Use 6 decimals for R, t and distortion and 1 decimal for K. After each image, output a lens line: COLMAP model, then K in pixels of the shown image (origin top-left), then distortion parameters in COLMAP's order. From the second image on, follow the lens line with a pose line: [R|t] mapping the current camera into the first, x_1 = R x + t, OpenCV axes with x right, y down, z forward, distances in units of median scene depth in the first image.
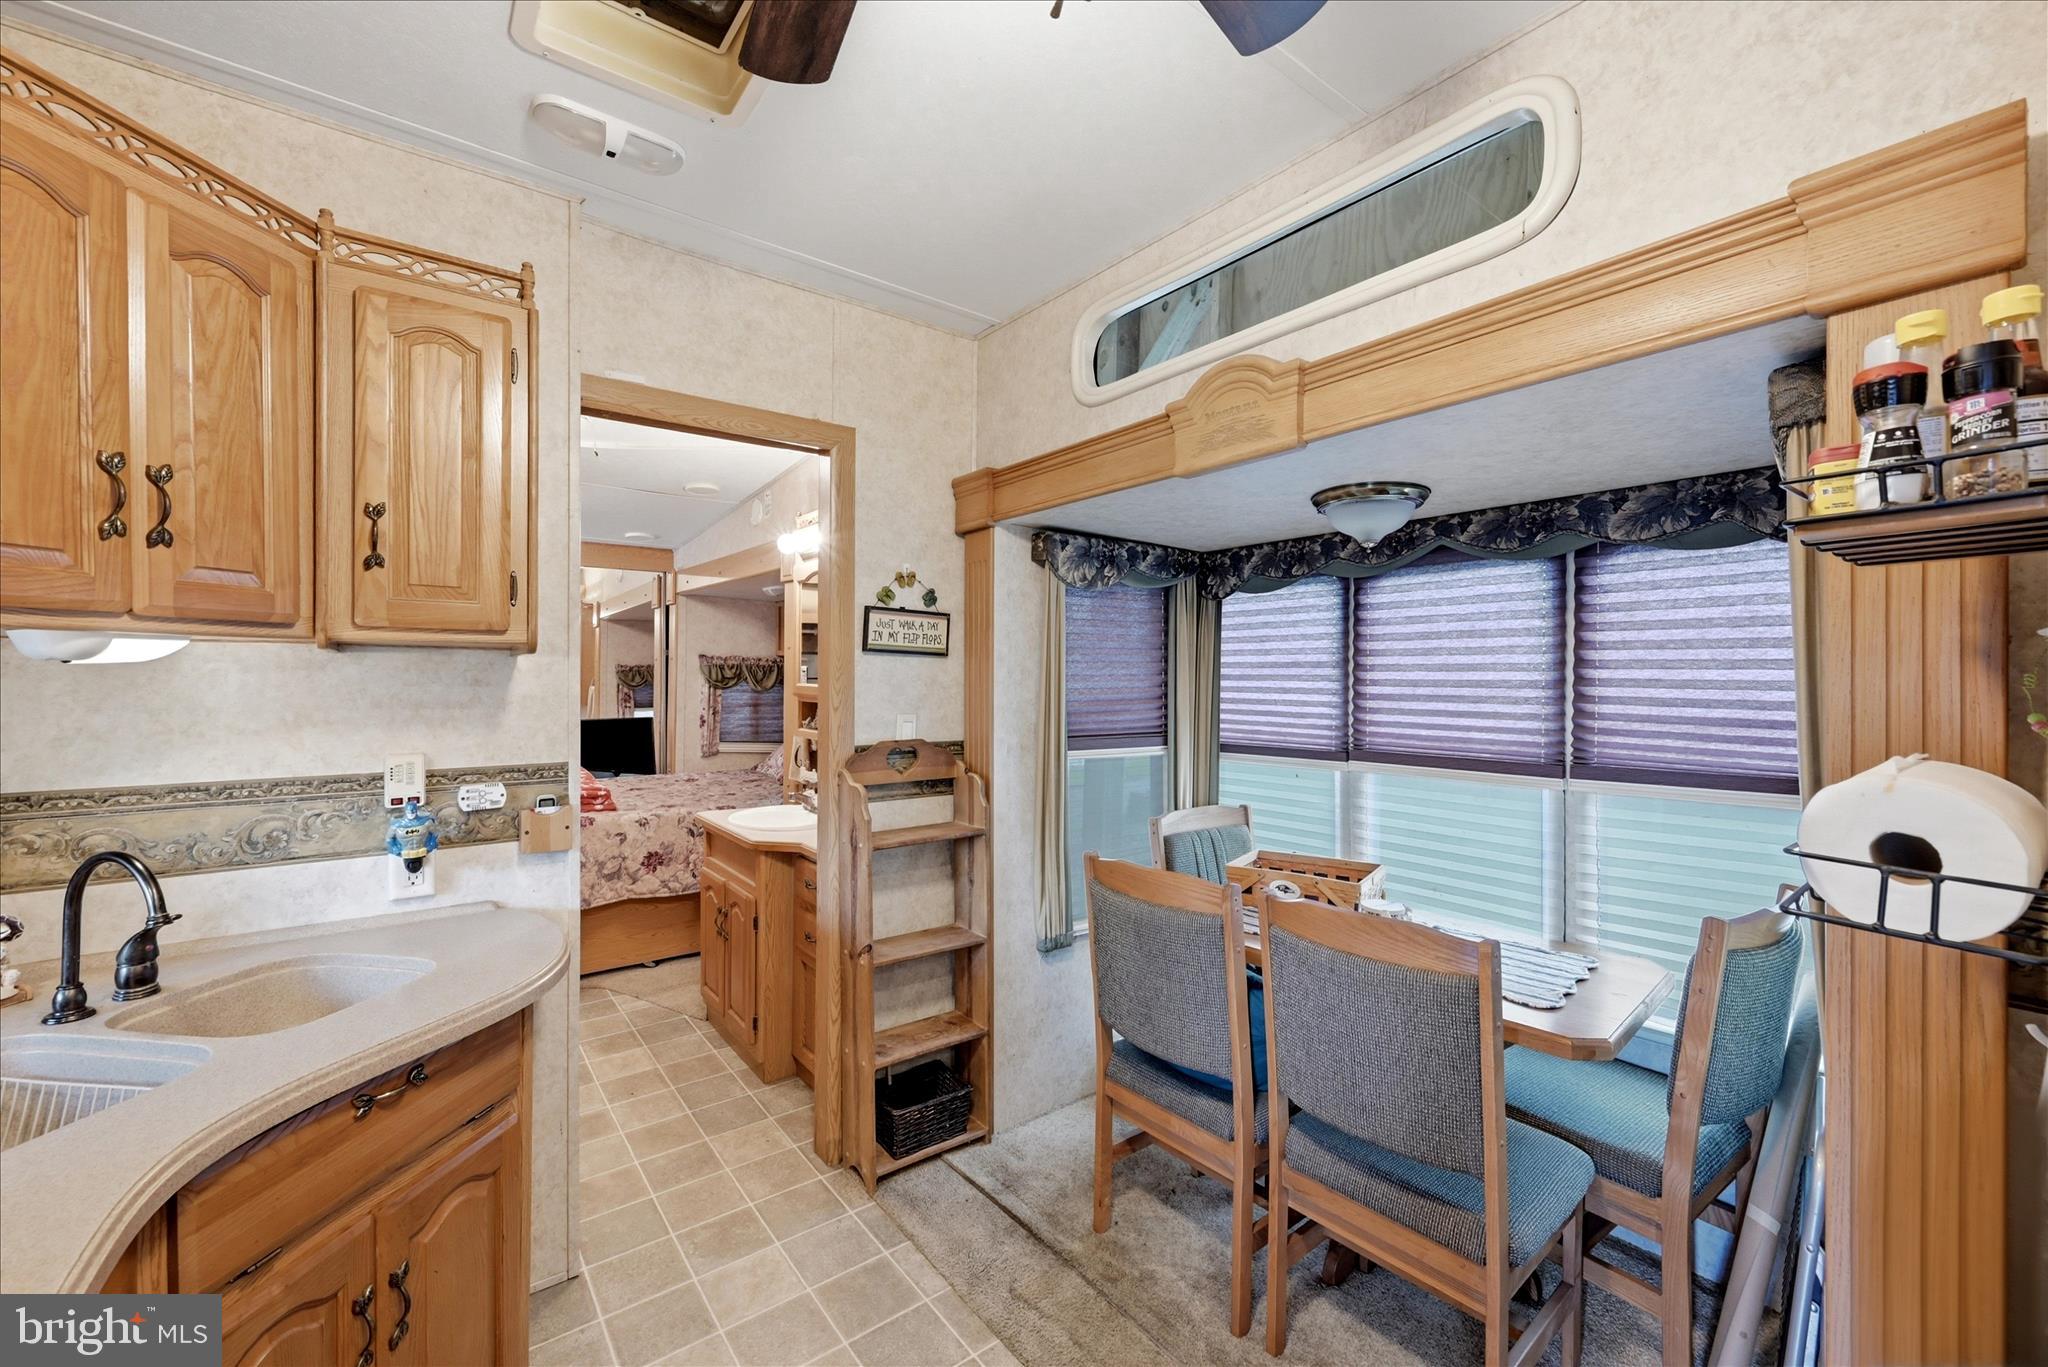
lens RADIAL K [[812.2, 0, 1020.9], [0, 812.2, 677.7], [0, 0, 1]] dist [0.001128, -0.000030]
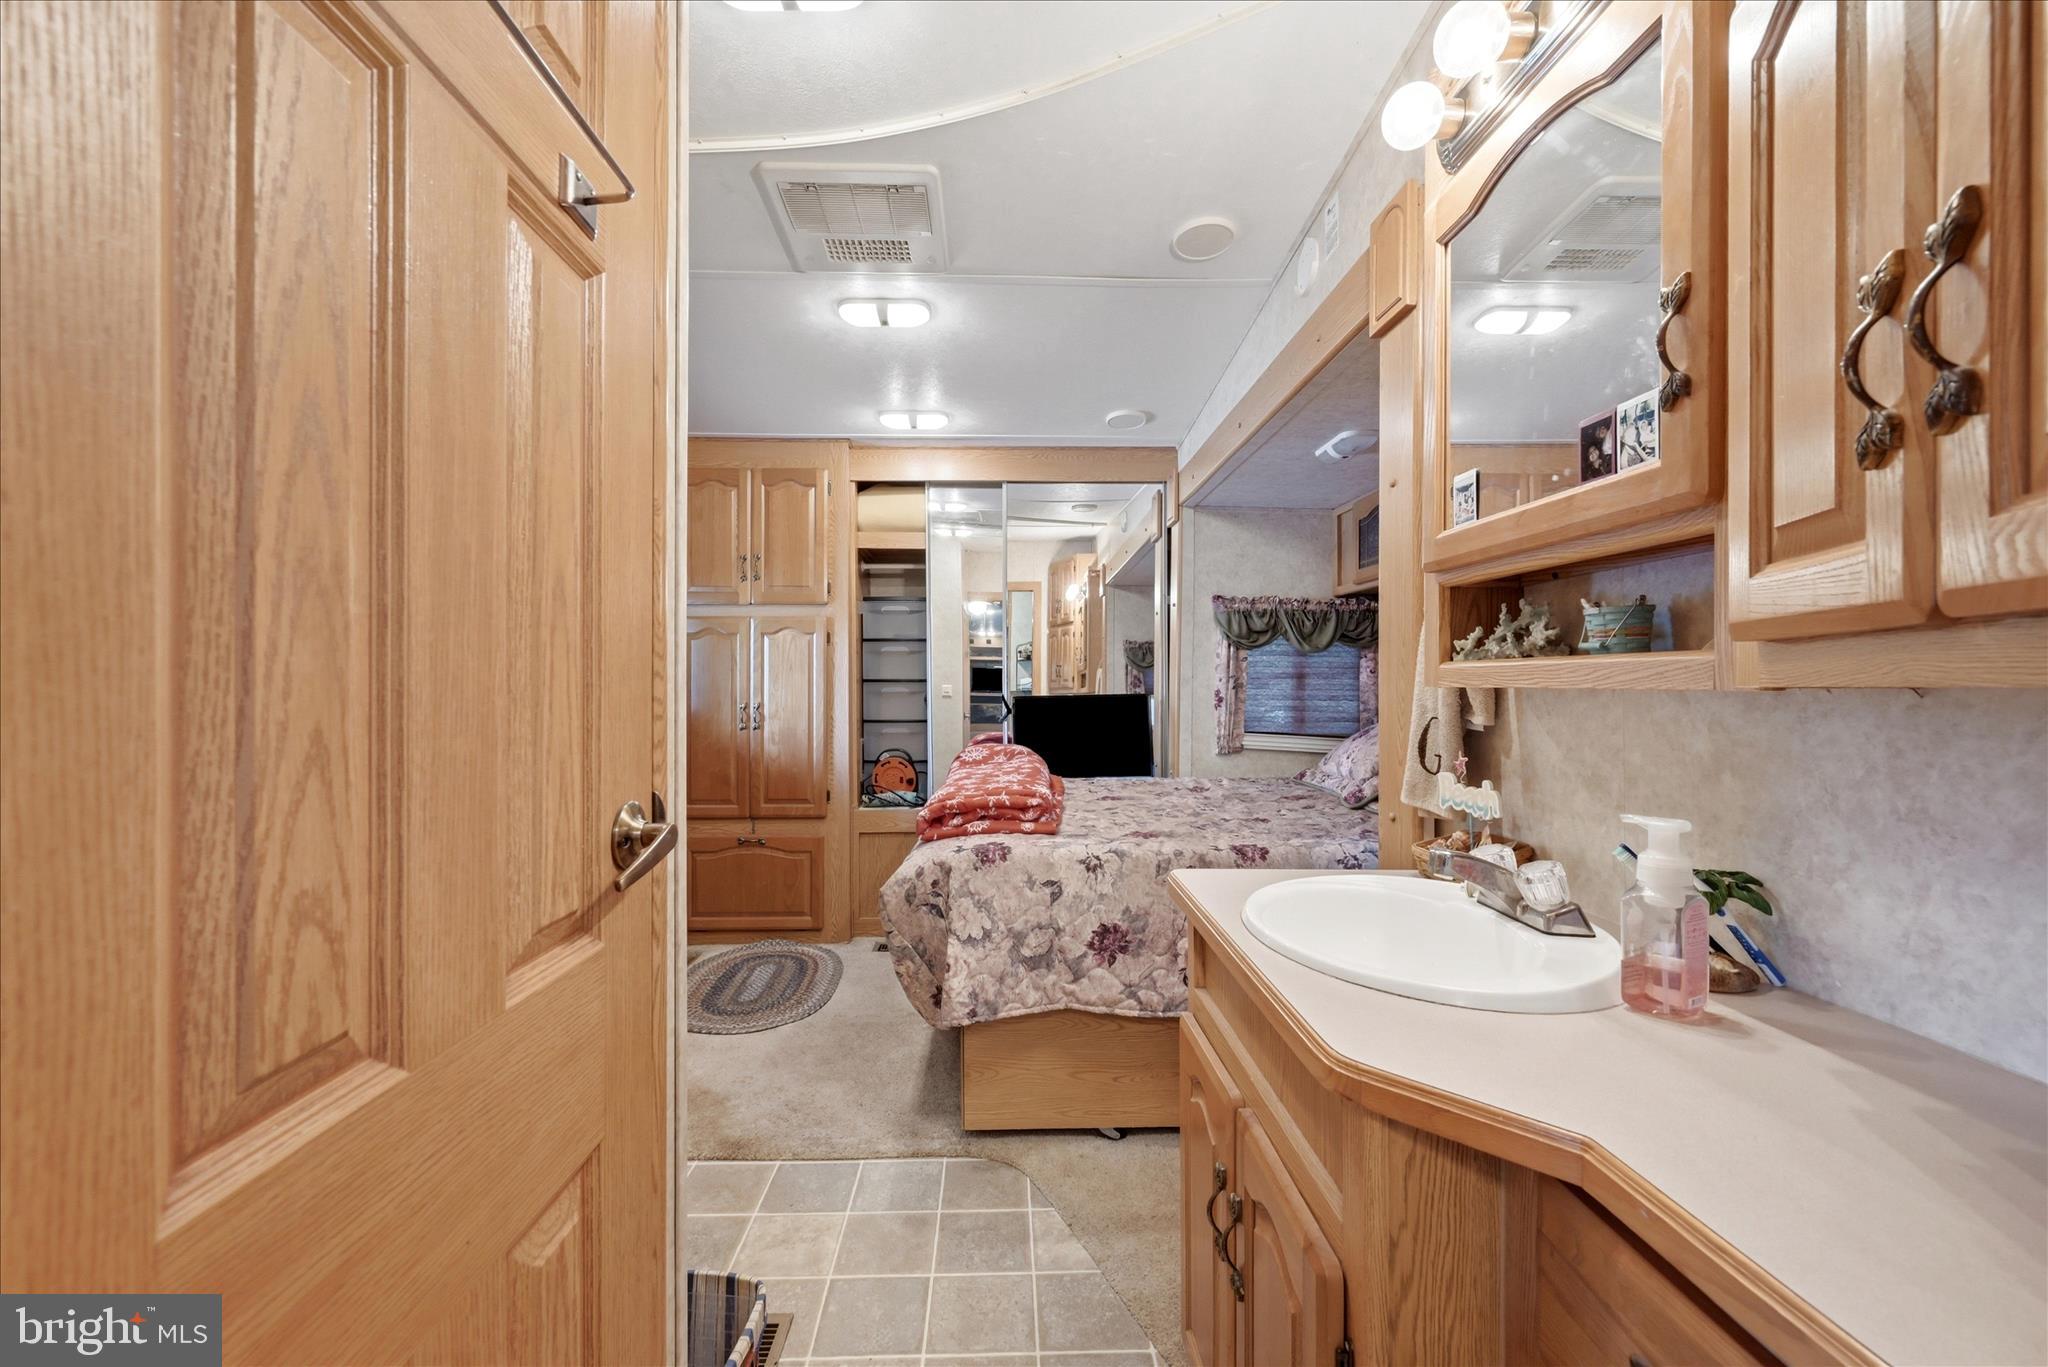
lens RADIAL K [[836.6, 0, 1019.8], [0, 836.6, 689.0], [0, 0, 1]] dist [-0.001496, 0.000600]
pose [[0.808207, -0.004956, -0.588877, -0.182471], [0.005005, 0.999986, -0.001548, 0.064897], [0.588877, -0.001696, 0.808221, 0.525389]]
